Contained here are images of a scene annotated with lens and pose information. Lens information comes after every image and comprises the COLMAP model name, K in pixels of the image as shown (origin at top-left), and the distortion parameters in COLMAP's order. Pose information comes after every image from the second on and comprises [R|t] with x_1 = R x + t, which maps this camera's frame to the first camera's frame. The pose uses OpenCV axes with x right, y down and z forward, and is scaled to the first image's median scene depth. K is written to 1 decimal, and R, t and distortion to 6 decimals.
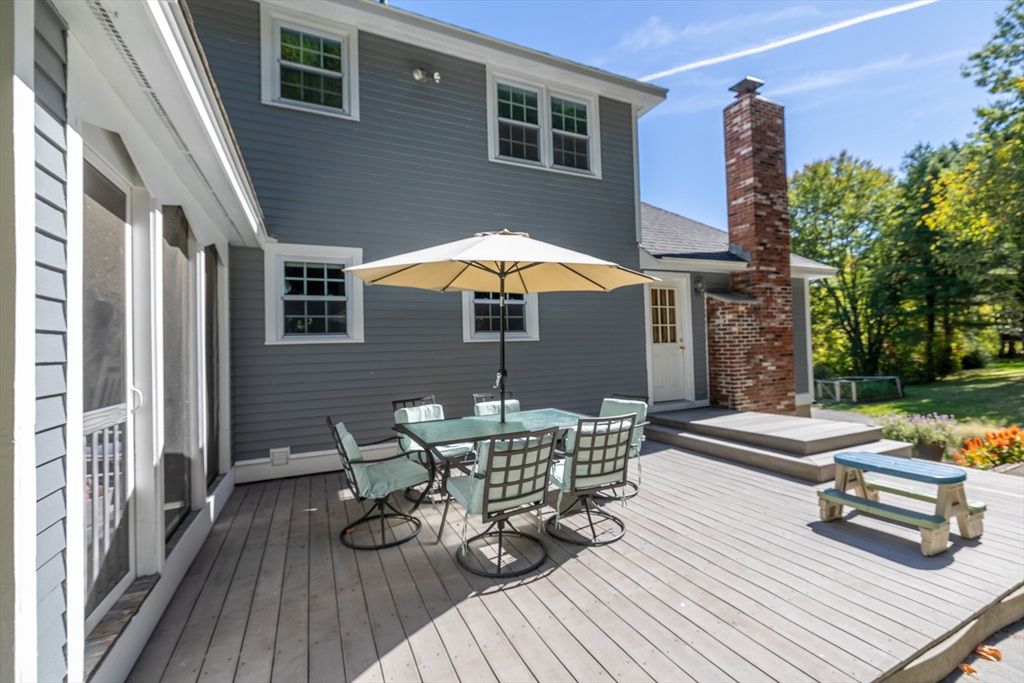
lens RADIAL K [[432.1, 0, 516.5], [0, 432.1, 330.6], [0, 0, 1]] dist [0.005482, -0.000192]
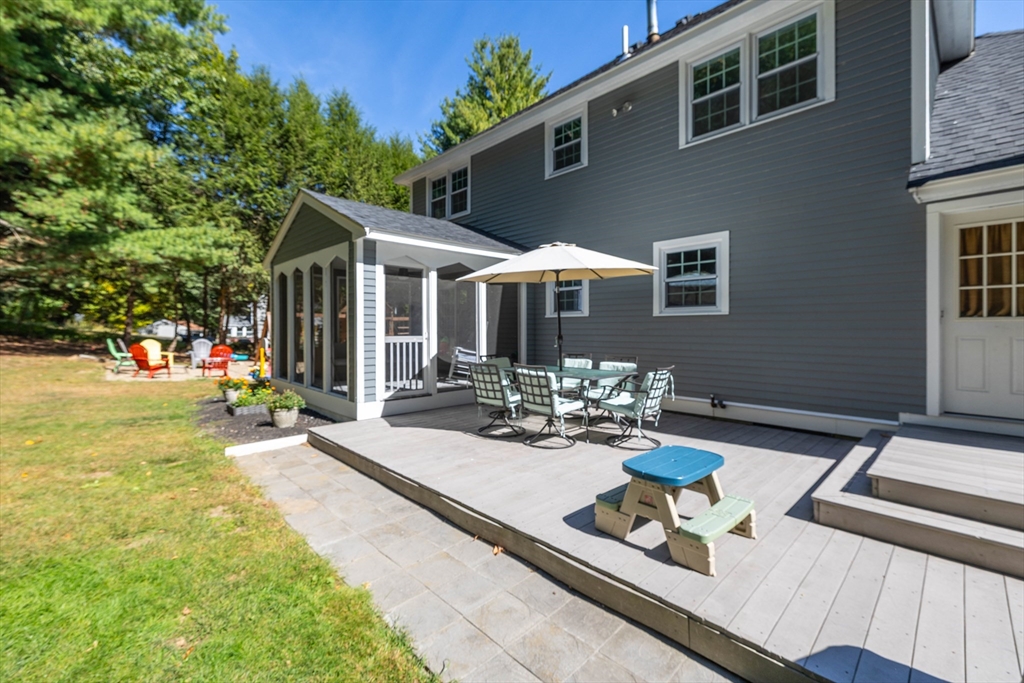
lens RADIAL K [[432.1, 0, 516.5], [0, 432.1, 330.6], [0, 0, 1]] dist [0.005482, -0.000192]
pose [[0.319485, 0.035808, -0.946915, 0.843001], [0.029025, 0.998447, 0.047550, -0.000240], [0.947147, -0.042675, 0.317949, 0.240369]]
